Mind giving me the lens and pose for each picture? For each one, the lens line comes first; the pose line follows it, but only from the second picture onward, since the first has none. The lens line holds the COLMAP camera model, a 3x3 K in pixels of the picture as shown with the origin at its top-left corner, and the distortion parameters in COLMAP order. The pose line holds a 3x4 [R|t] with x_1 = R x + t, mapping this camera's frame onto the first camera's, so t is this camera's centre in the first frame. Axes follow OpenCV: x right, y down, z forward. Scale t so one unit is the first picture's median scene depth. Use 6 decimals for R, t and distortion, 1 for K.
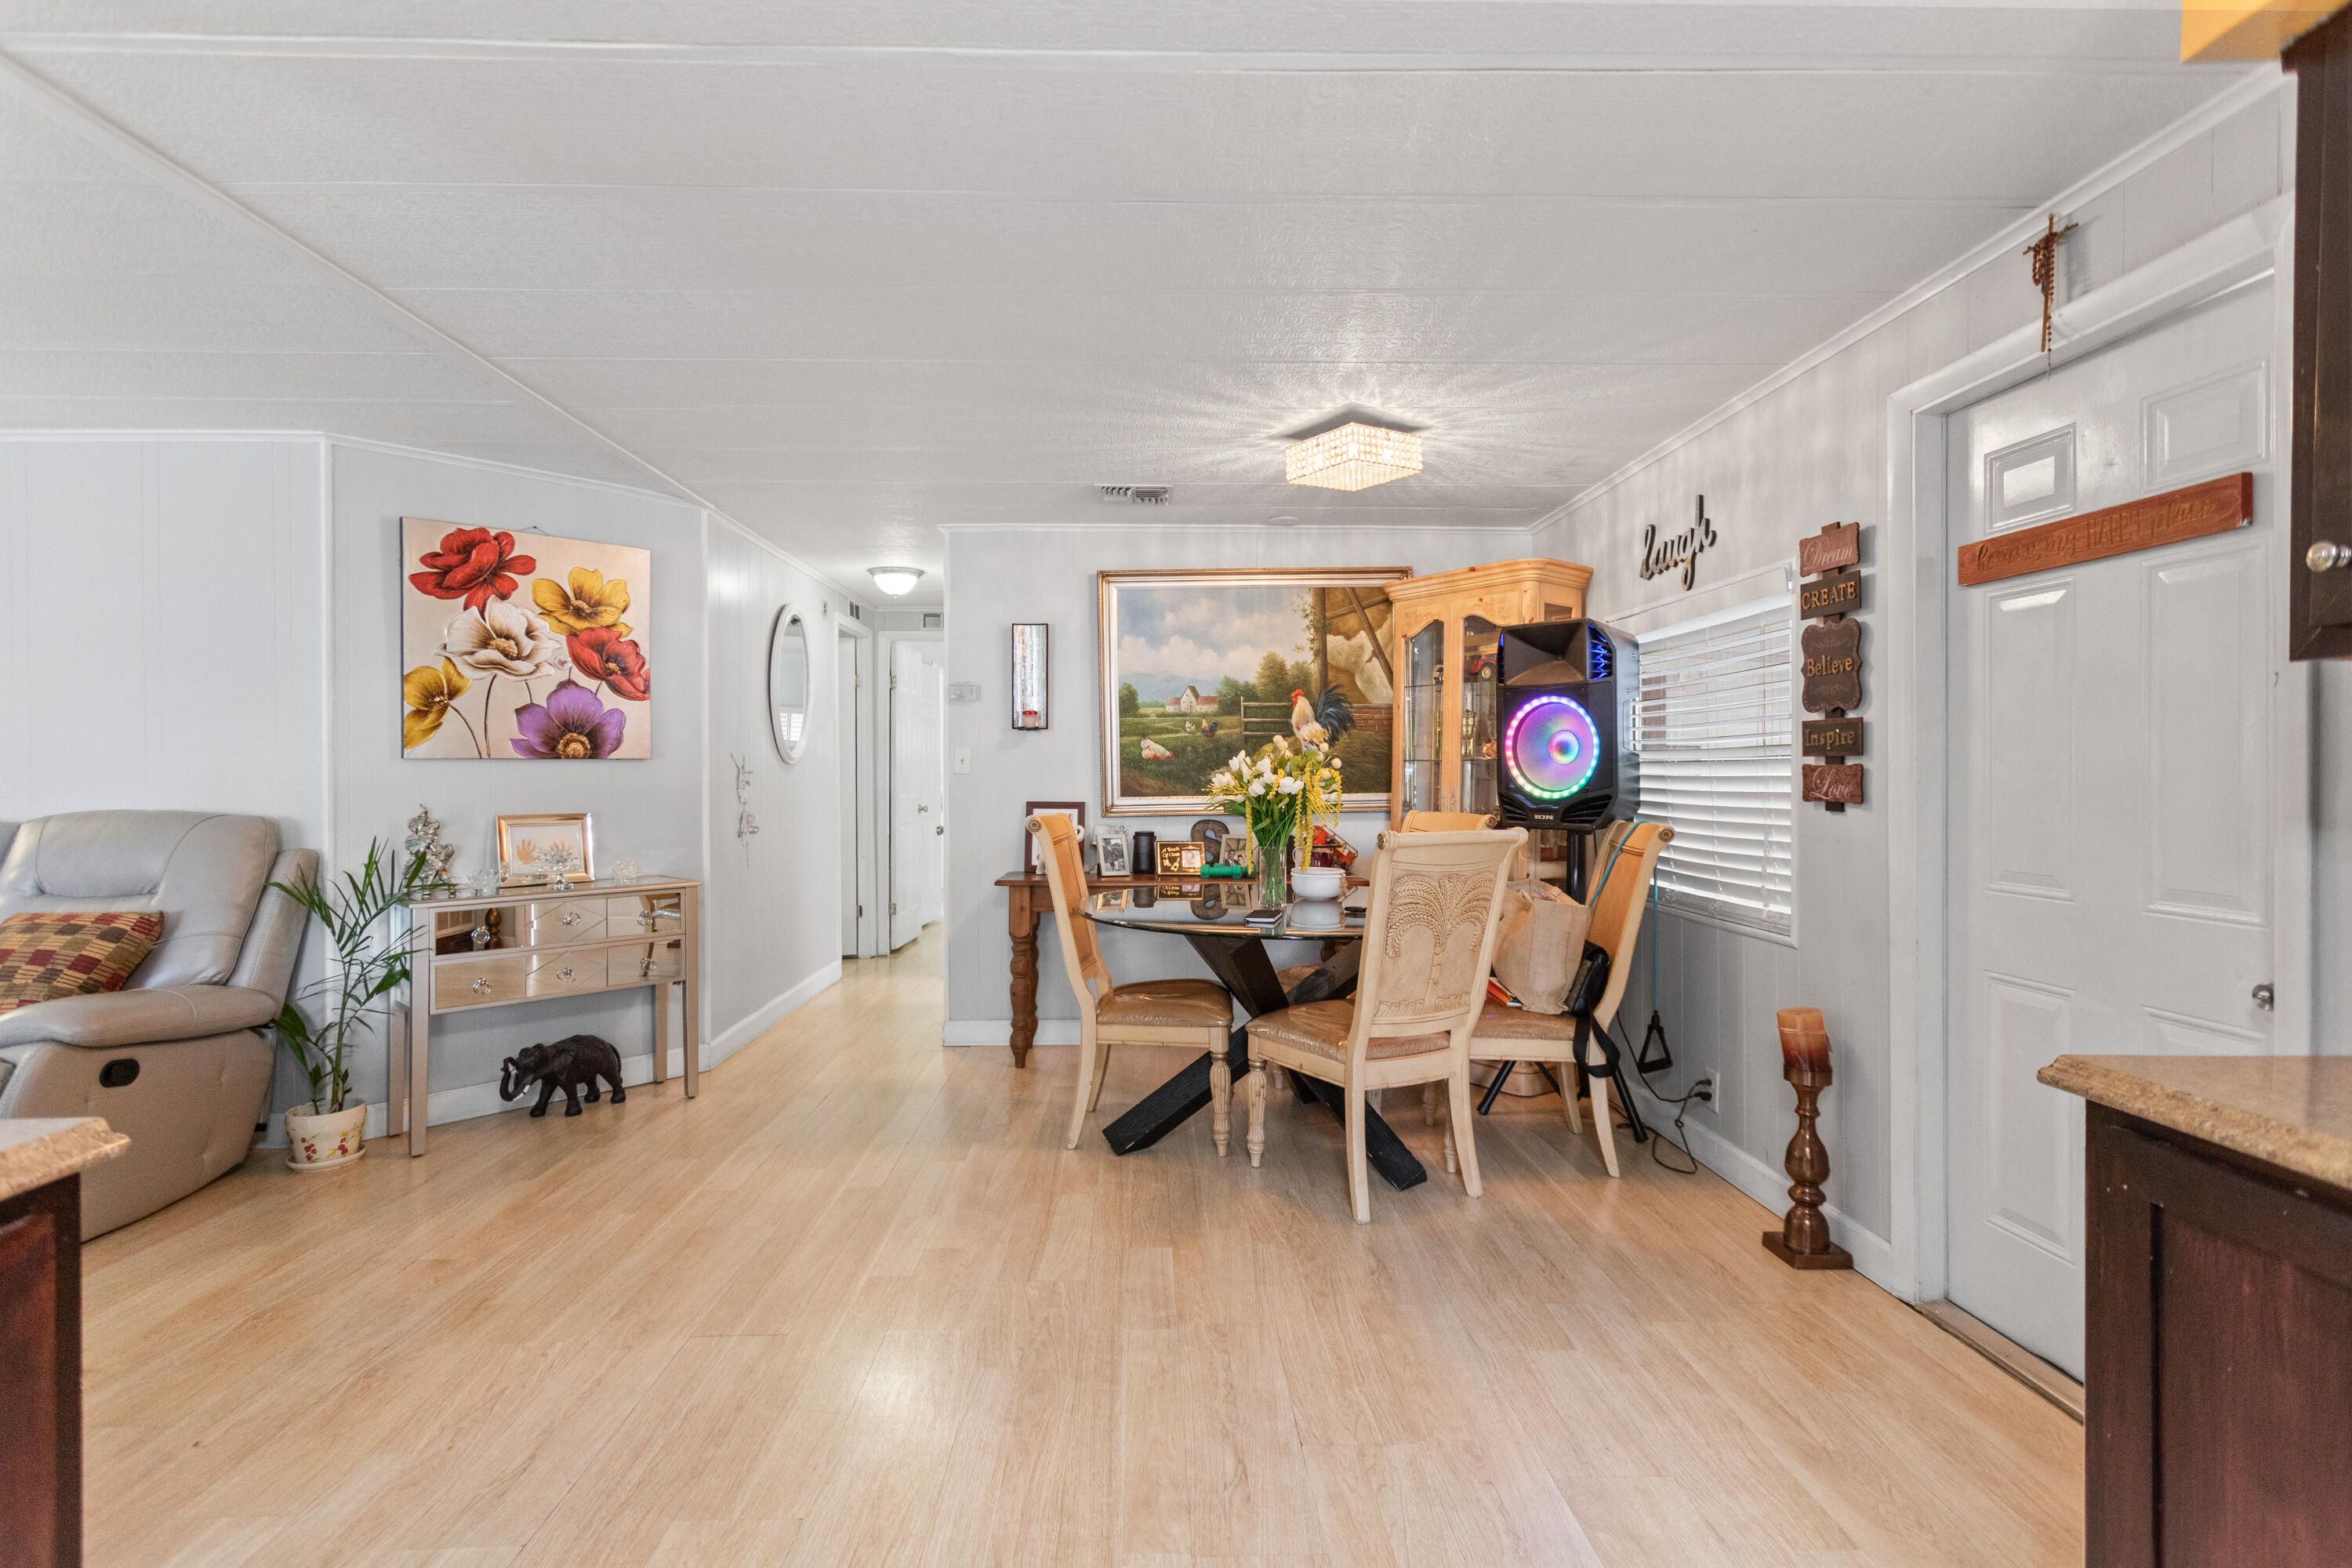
lens RADIAL K [[1112.4, 0, 1157.6], [0, 1112.4, 766.6], [0, 0, 1]] dist [0.005226, 0.000690]
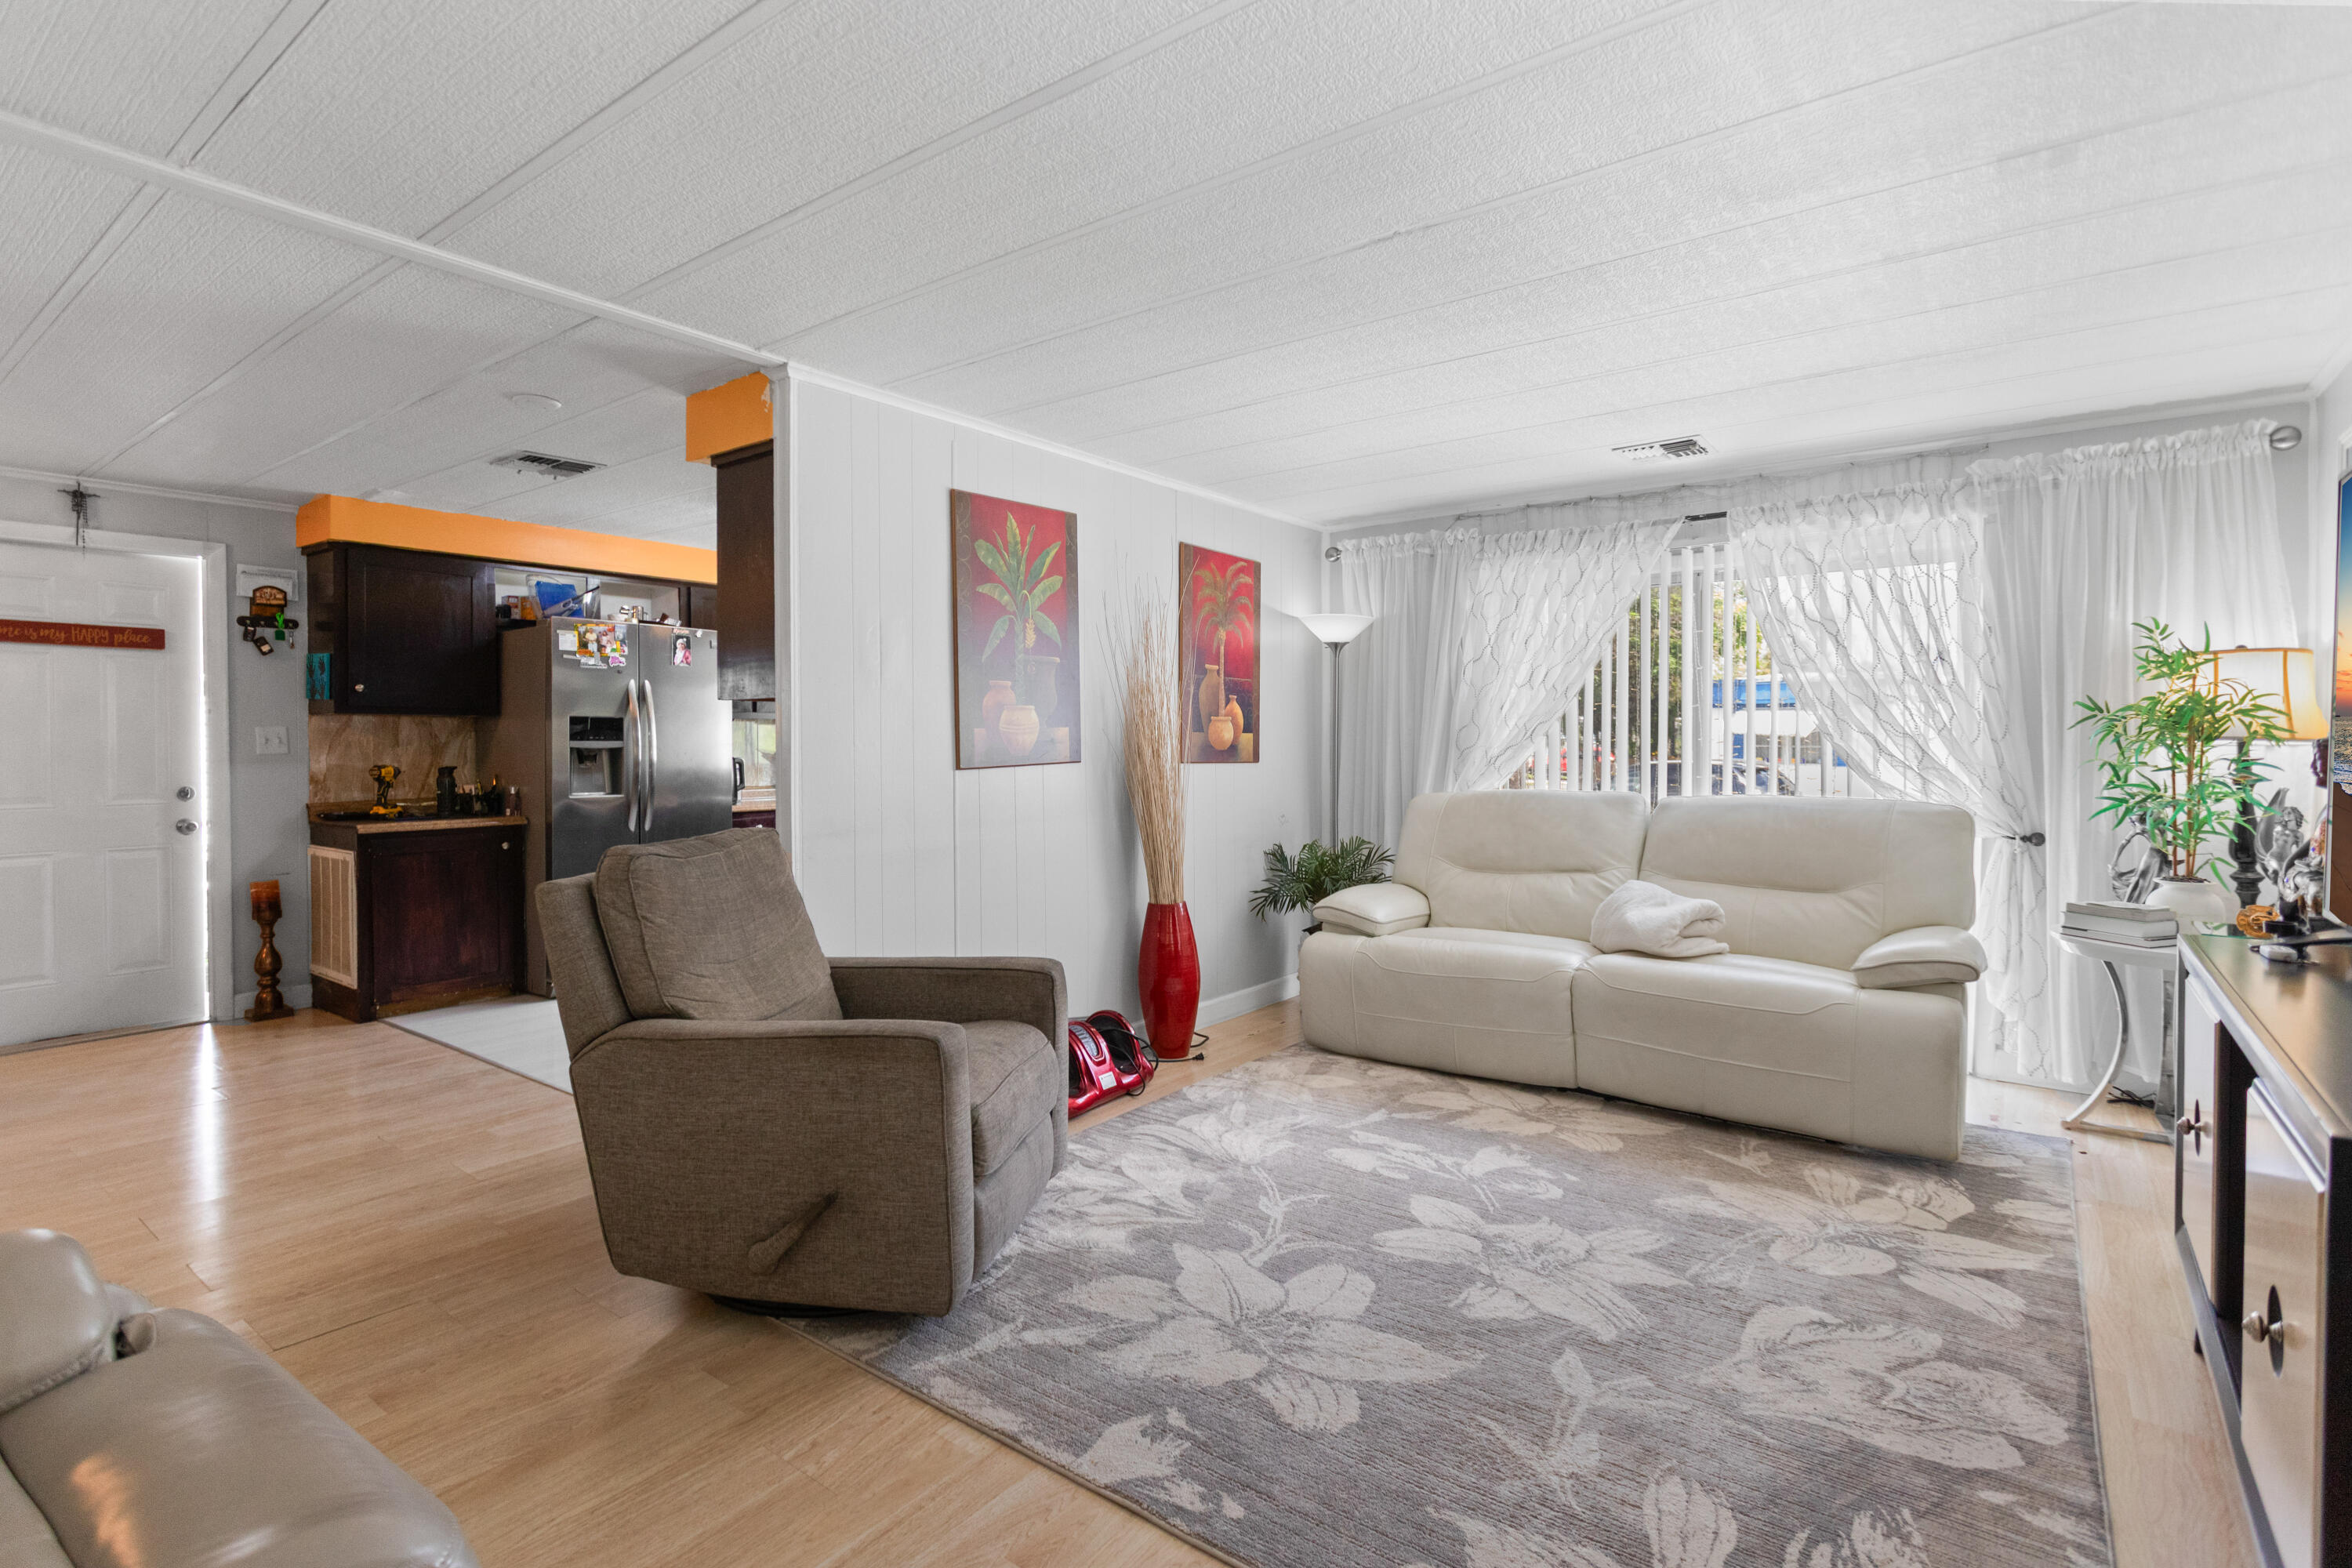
lens RADIAL K [[1131.0, 0, 1164.3], [0, 1131.0, 755.2], [0, 0, 1]] dist [0.003530, 0.000383]
pose [[-0.781107, -0.004759, 0.624379, -1.106378], [0.003418, 0.999923, 0.011897, 0.002324], [-0.624388, 0.011427, -0.781031, 0.720297]]
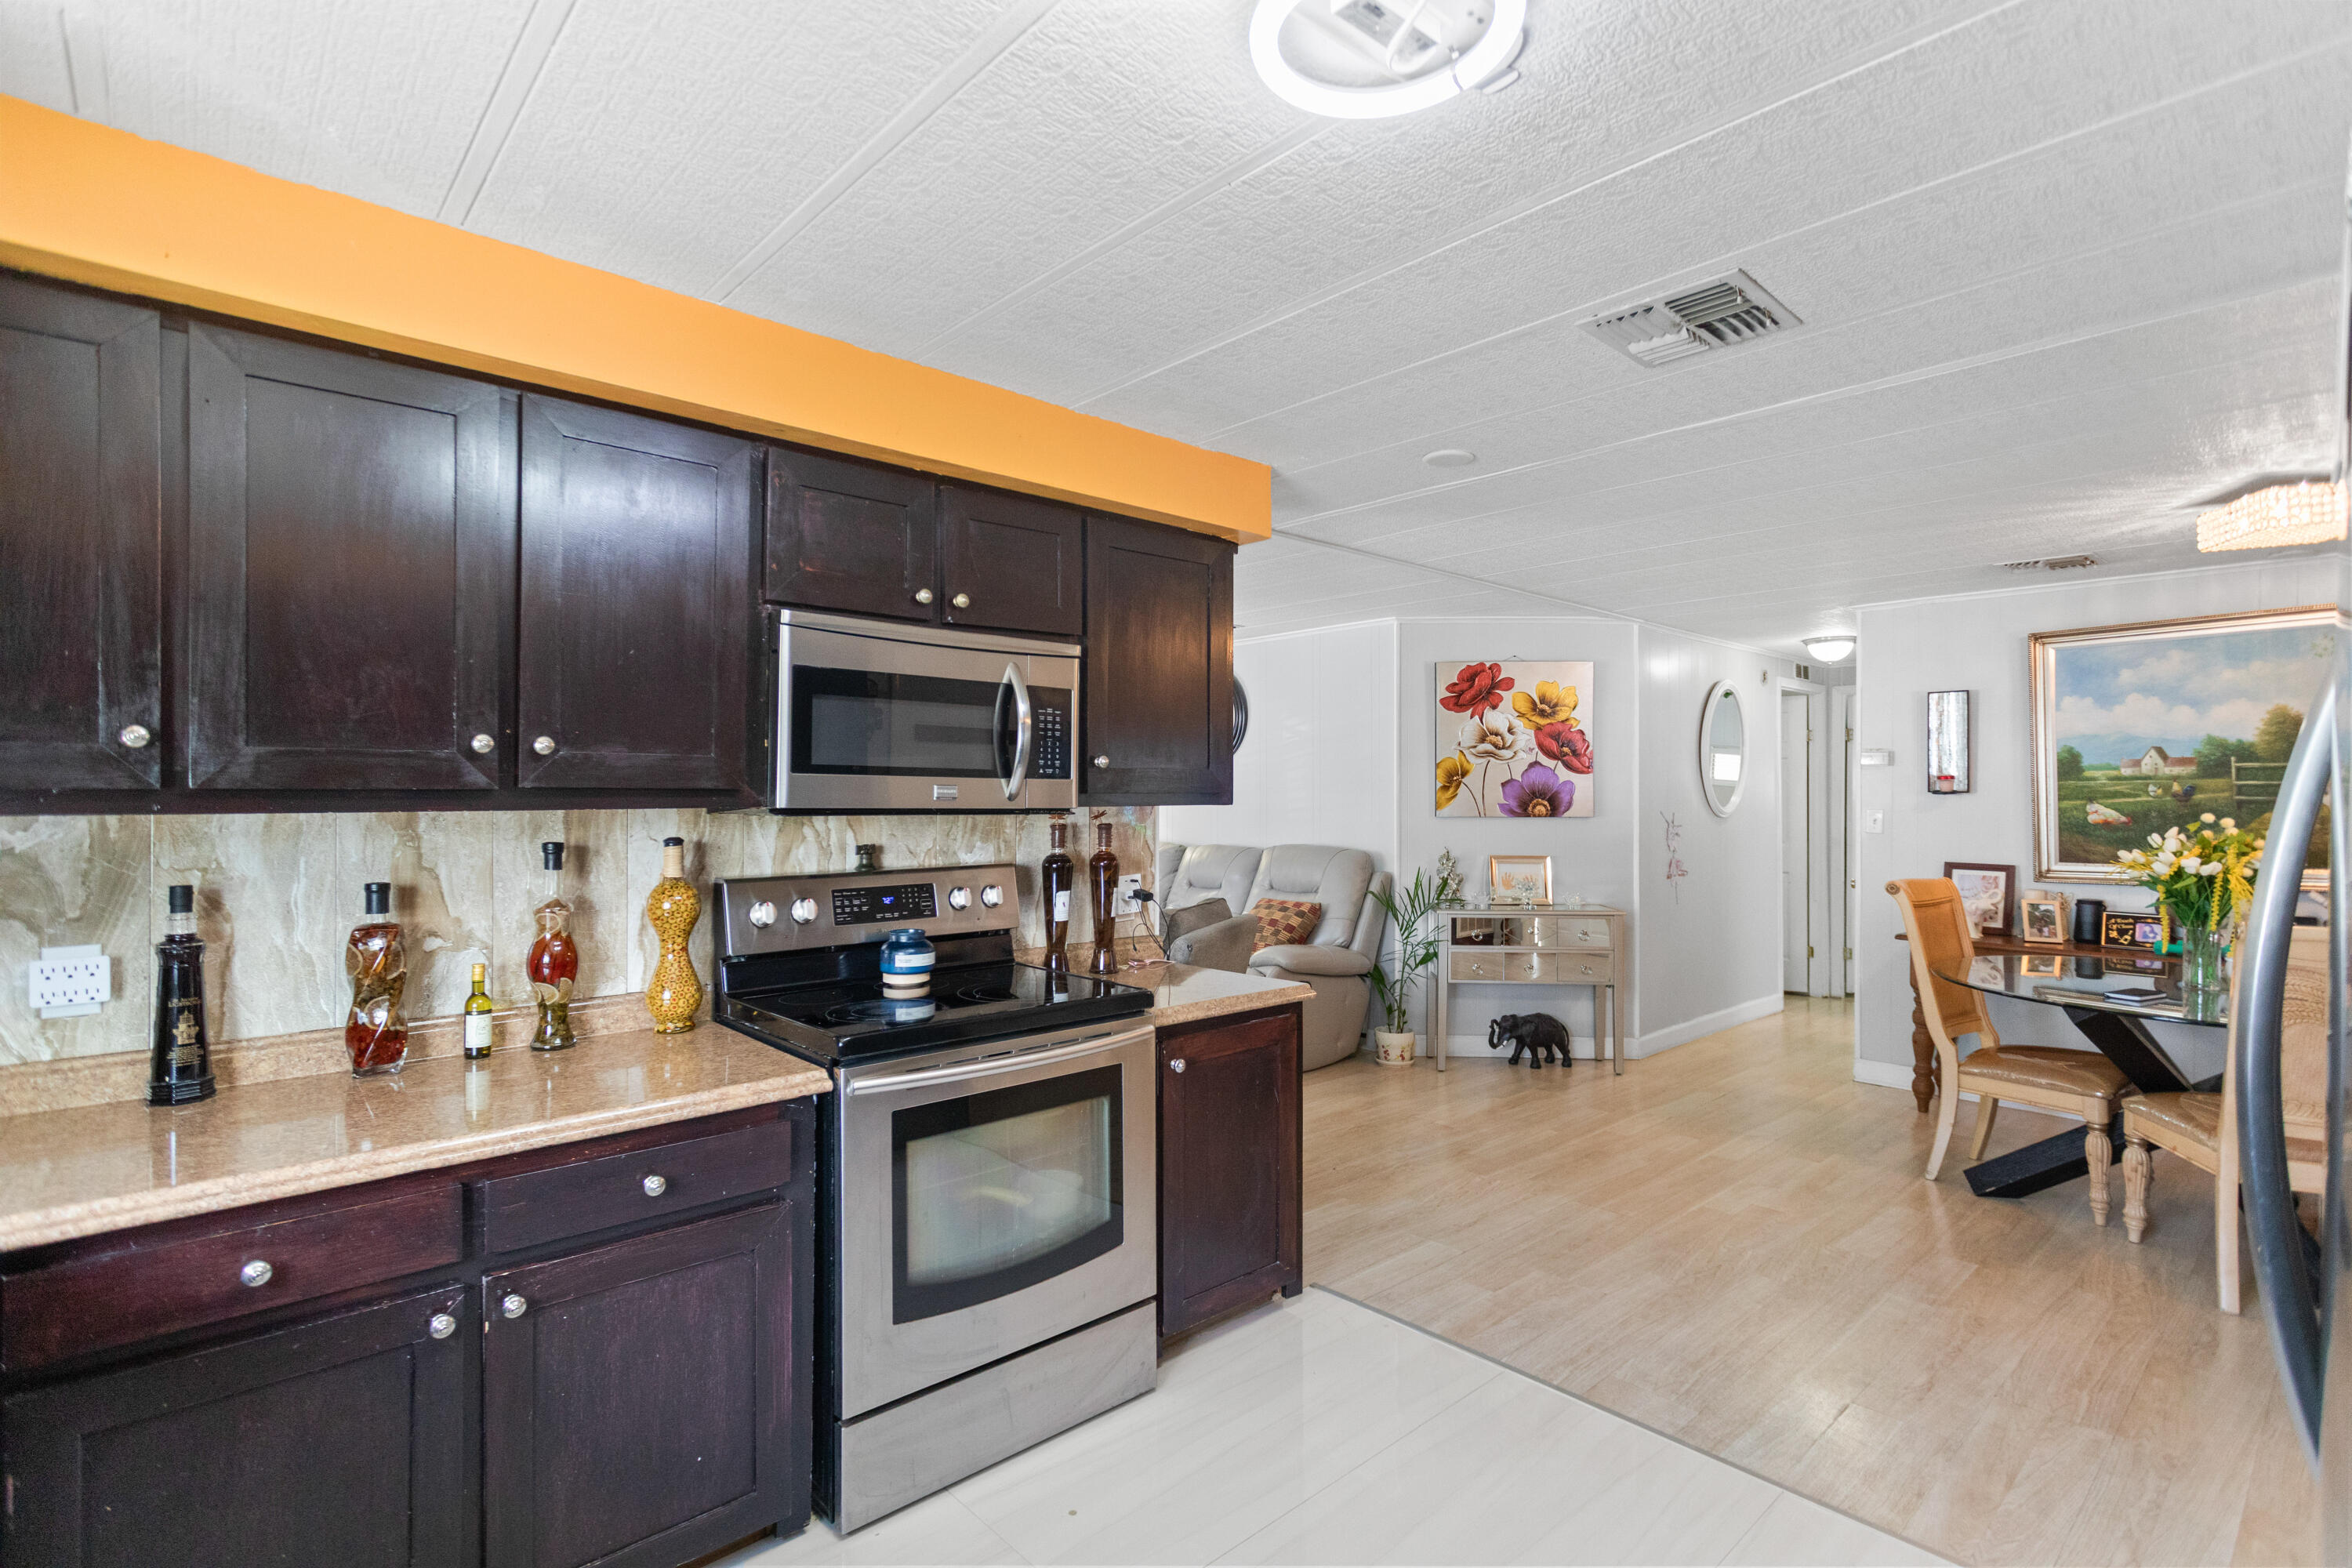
lens RADIAL K [[1098.4, 0, 1173.7], [0, 1098.4, 791.7], [0, 0, 1]] dist [0.003216, -0.000070]
pose [[0.655260, 0.003380, -0.755396, 0.221706], [-0.003642, 0.999993, 0.001315, -0.039205], [0.755395, 0.001890, 0.655267, -0.258195]]
